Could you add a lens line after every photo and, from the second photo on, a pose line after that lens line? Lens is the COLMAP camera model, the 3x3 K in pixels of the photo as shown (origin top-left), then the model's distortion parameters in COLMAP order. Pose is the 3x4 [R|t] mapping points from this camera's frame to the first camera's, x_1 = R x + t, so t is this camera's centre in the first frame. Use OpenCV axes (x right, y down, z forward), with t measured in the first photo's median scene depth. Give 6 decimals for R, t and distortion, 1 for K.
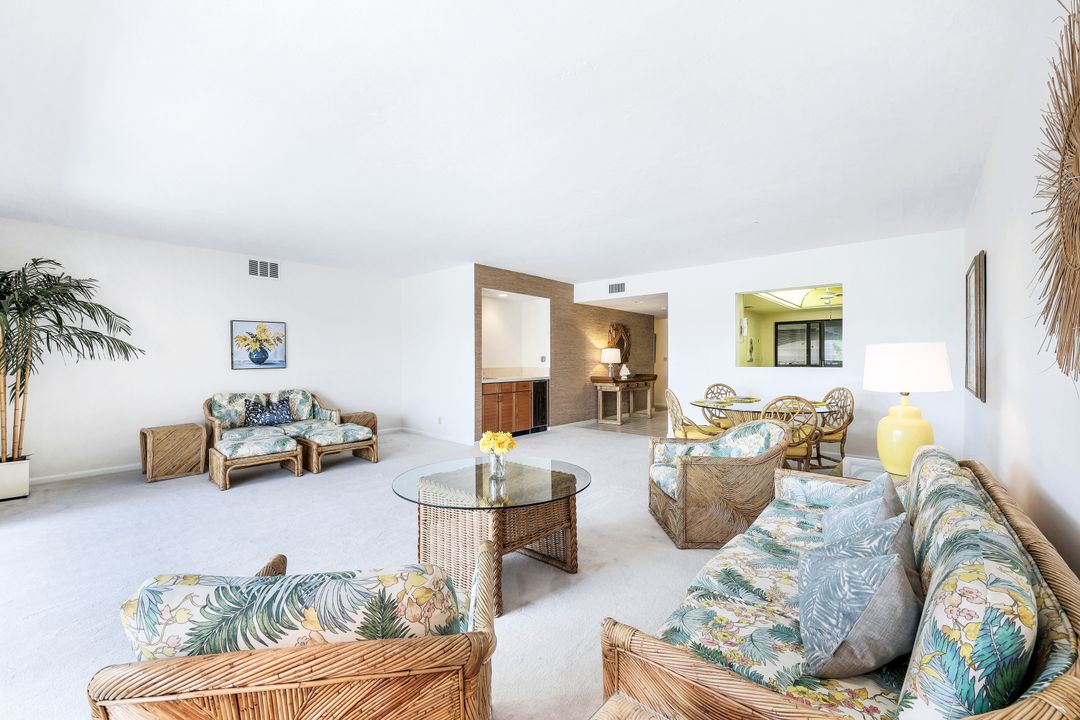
lens RADIAL K [[444.7, 0, 537.5], [0, 444.7, 361.4], [0, 0, 1]] dist [0.001813, 0.000228]
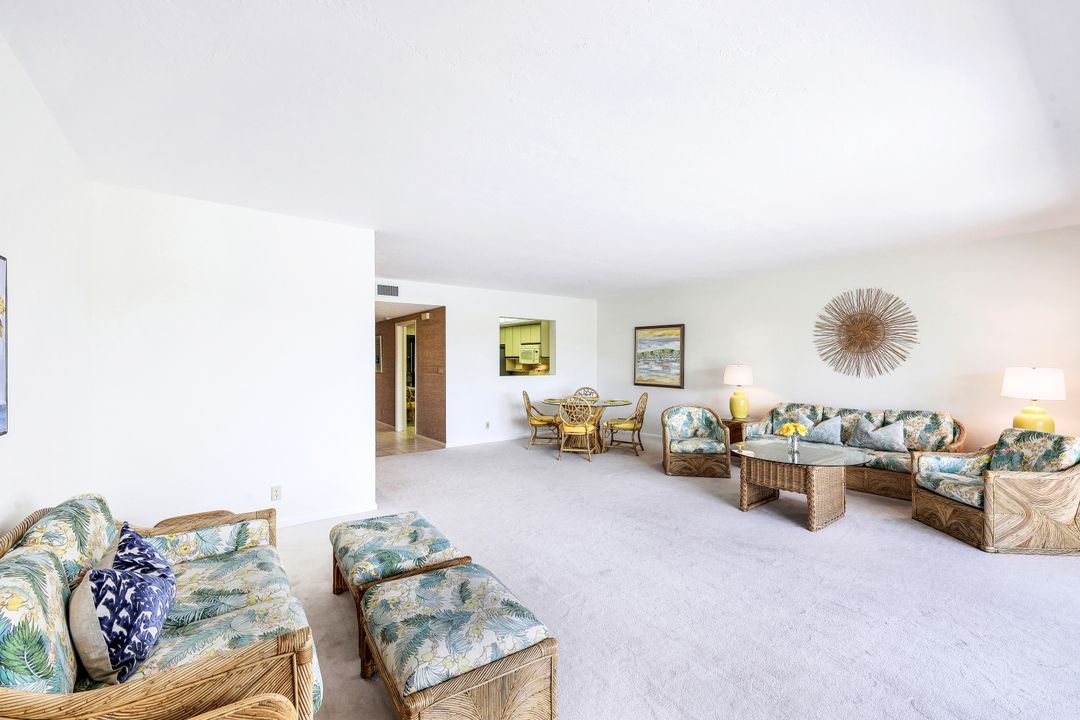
lens RADIAL K [[444.7, 0, 538.6], [0, 444.7, 367.6], [0, 0, 1]] dist [0.001813, 0.000228]
pose [[0.219273, -0.013147, 0.975575, -0.600567], [0.009584, 0.999890, 0.011320, -0.020224], [-0.975616, 0.006868, 0.219375, 0.516268]]
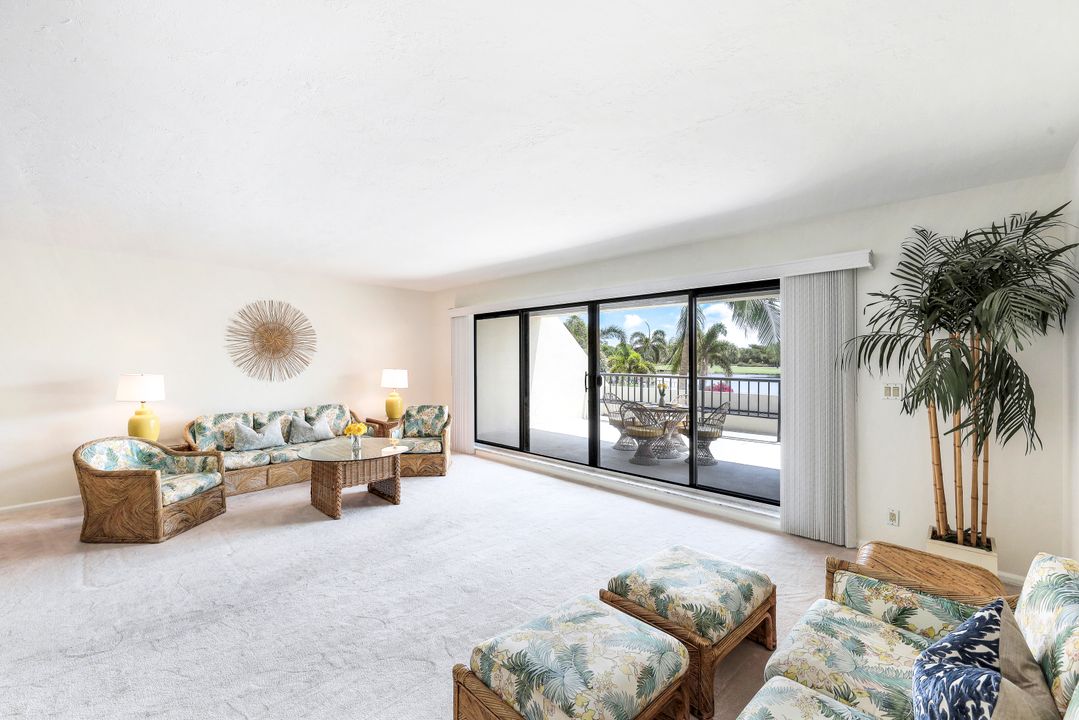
lens RADIAL K [[444.2, 0, 535.9], [0, 444.2, 361.0], [0, 0, 1]] dist [0.001813, 0.000228]
pose [[-0.997965, 0.004299, 0.063625, -0.298337], [0.005262, 0.999874, 0.014977, -0.036444], [-0.063552, 0.015281, -0.997862, 0.911821]]
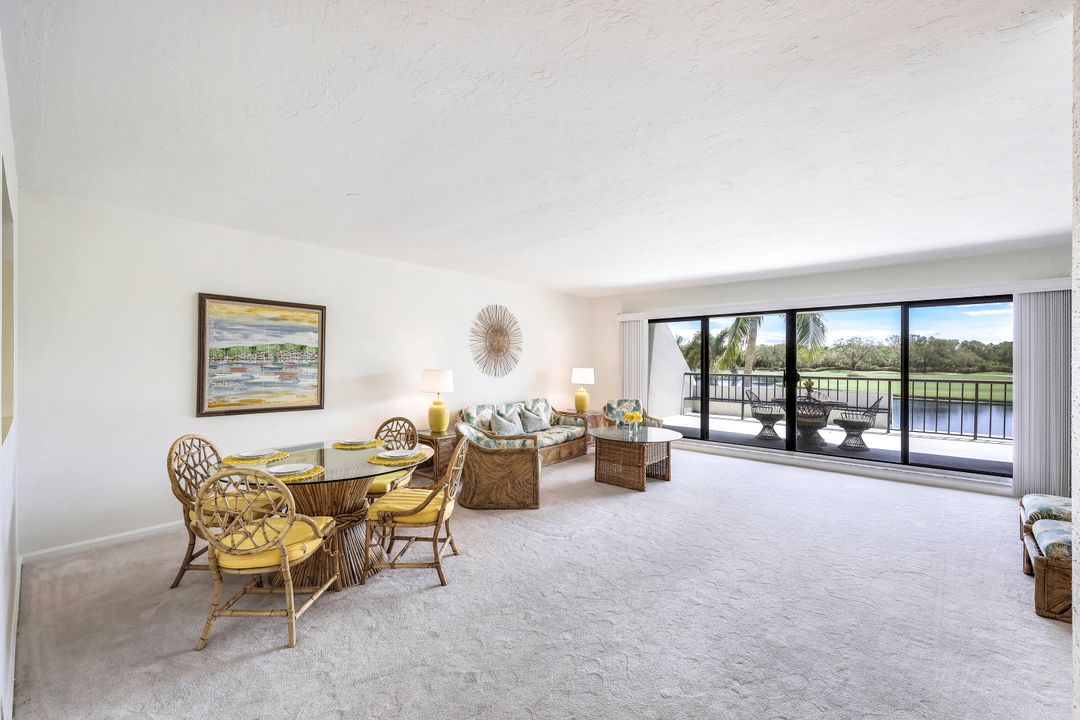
lens RADIAL K [[444.7, 0, 536.2], [0, 444.7, 360.2], [0, 0, 1]] dist [0.001813, 0.000228]
pose [[-0.999950, -0.000730, 0.009929, 0.121228], [-0.000655, 0.999971, 0.007588, -0.031819], [-0.009934, 0.007581, -0.999922, 1.031759]]
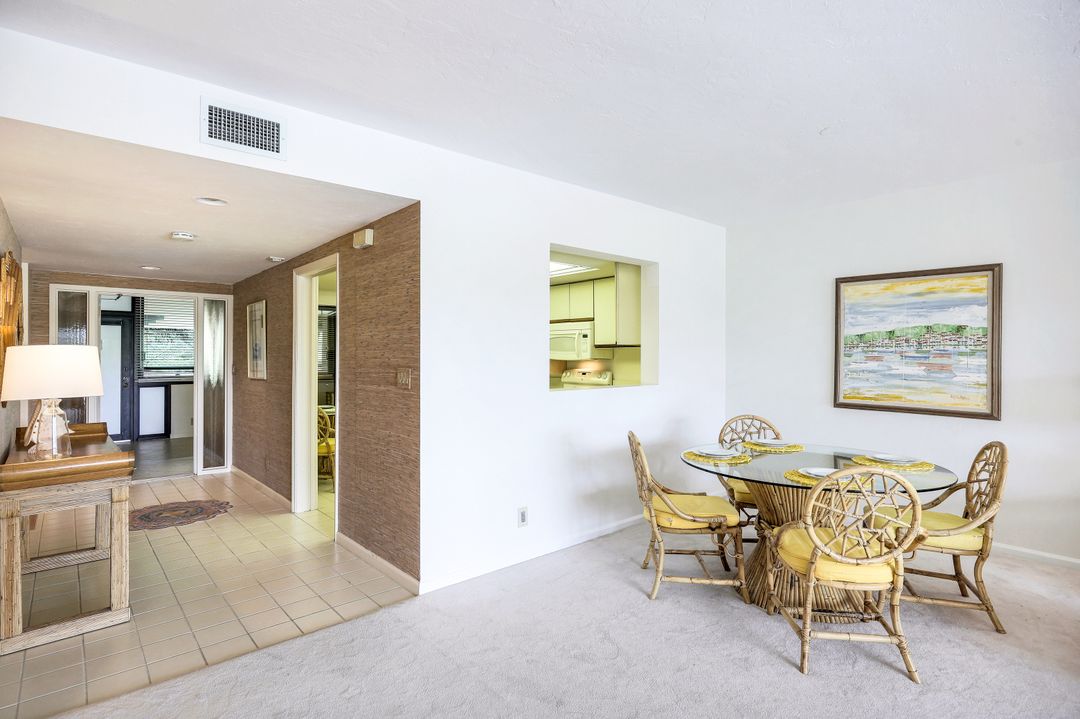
lens RADIAL K [[545.9, 0, 539.0], [0, 545.9, 353.5], [0, 0, 1]] dist [0.003733, -0.000302]
pose [[0.141657, 0.004831, 0.989904, -0.129917], [0.010237, 0.999927, -0.006345, -0.021315], [-0.989863, 0.011033, 0.141597, 0.763892]]
